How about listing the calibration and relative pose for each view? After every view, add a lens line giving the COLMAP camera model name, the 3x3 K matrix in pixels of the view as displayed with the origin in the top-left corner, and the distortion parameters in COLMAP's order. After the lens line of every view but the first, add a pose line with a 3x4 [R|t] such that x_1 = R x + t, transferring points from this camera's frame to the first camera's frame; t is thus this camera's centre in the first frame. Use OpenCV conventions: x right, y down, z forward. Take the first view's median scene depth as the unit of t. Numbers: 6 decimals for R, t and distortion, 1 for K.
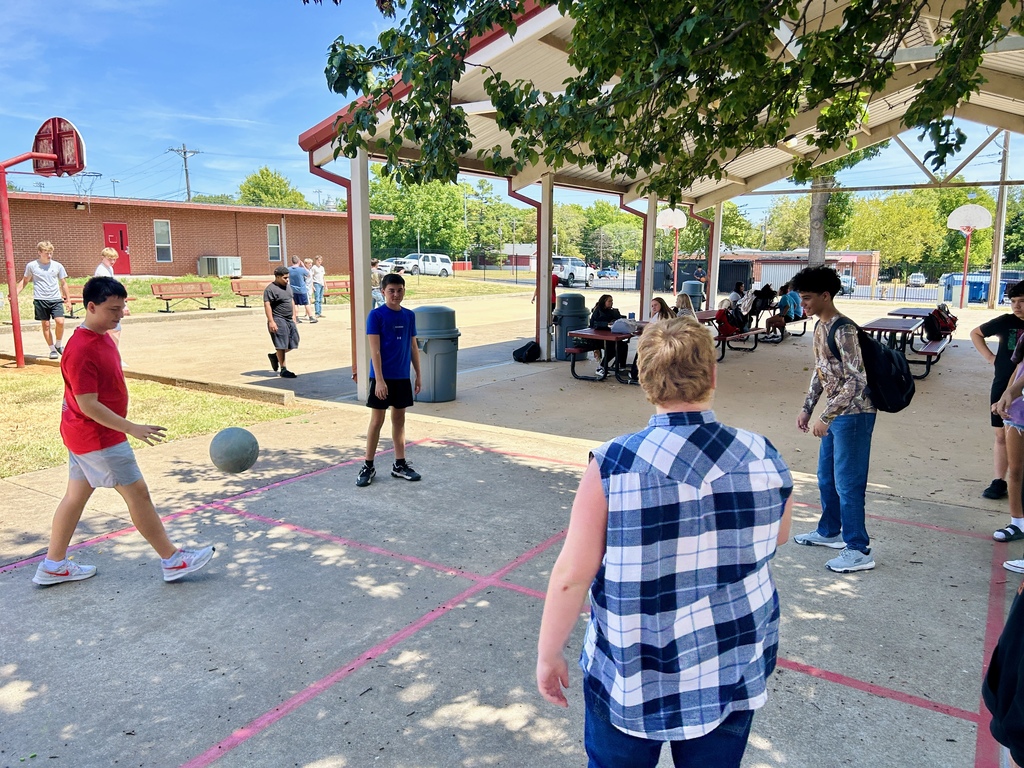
lens RADIAL K [[757.4, 0, 512.0], [0, 757.4, 384.0], [0, 0, 1]] dist [0.040767, -0.058428]
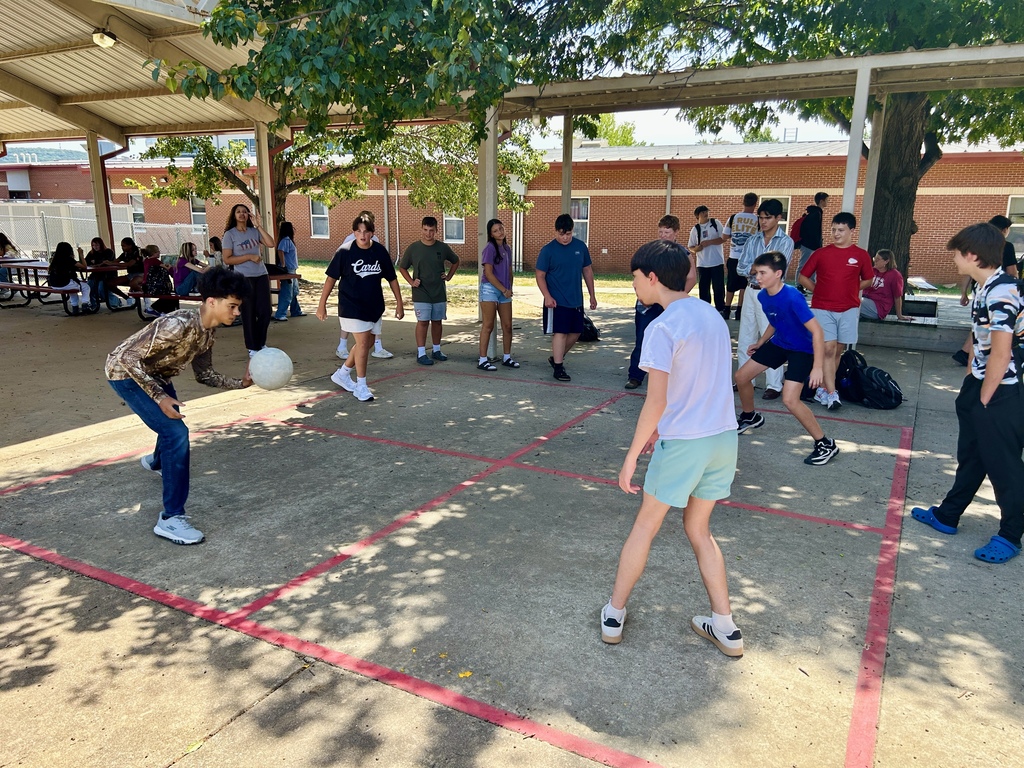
lens RADIAL K [[774.1, 0, 512.0], [0, 774.1, 384.0], [0, 0, 1]] dist [-0.002182, -0.001173]
pose [[-0.067833, -0.232943, 0.970122, -0.350659], [0.156392, 0.957858, 0.240934, -0.046971], [-0.985363, 0.168062, -0.028544, 0.277346]]
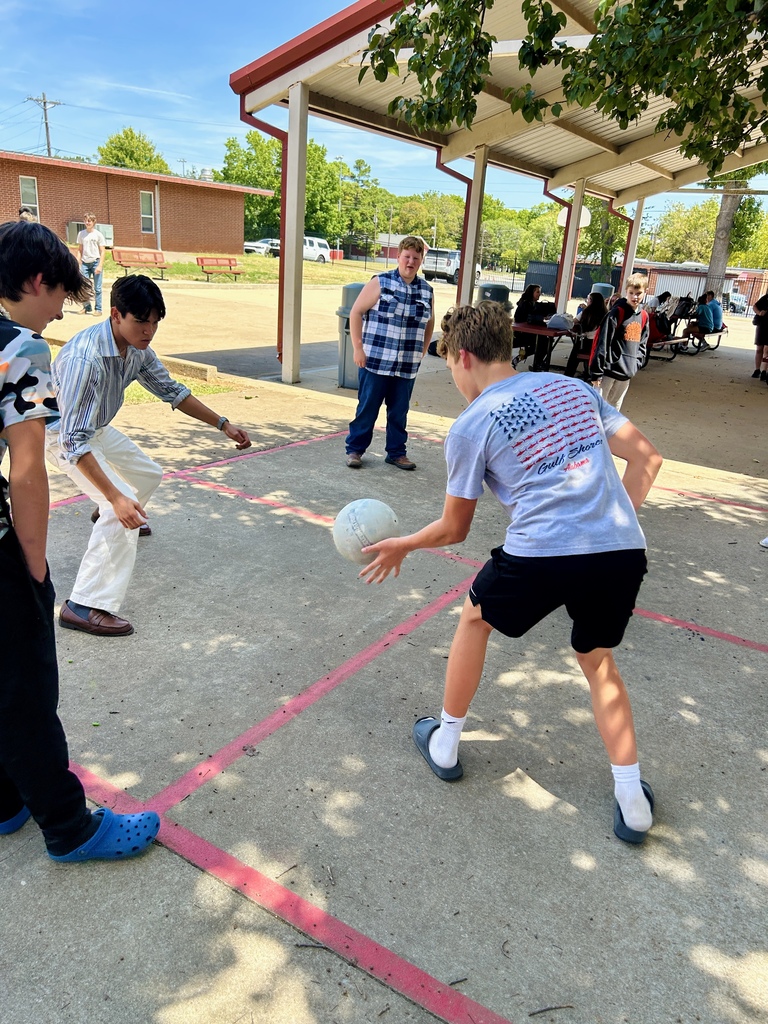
lens RADIAL K [[774.1, 0, 384.0], [0, 774.1, 512.0], [0, 0, 1]] dist [-0.002182, -0.001173]
pose [[0.997728, 0.063488, 0.022556, -0.061456], [-0.066284, 0.984954, 0.159601, 0.014062], [-0.012083, -0.160734, 0.986924, 0.017530]]
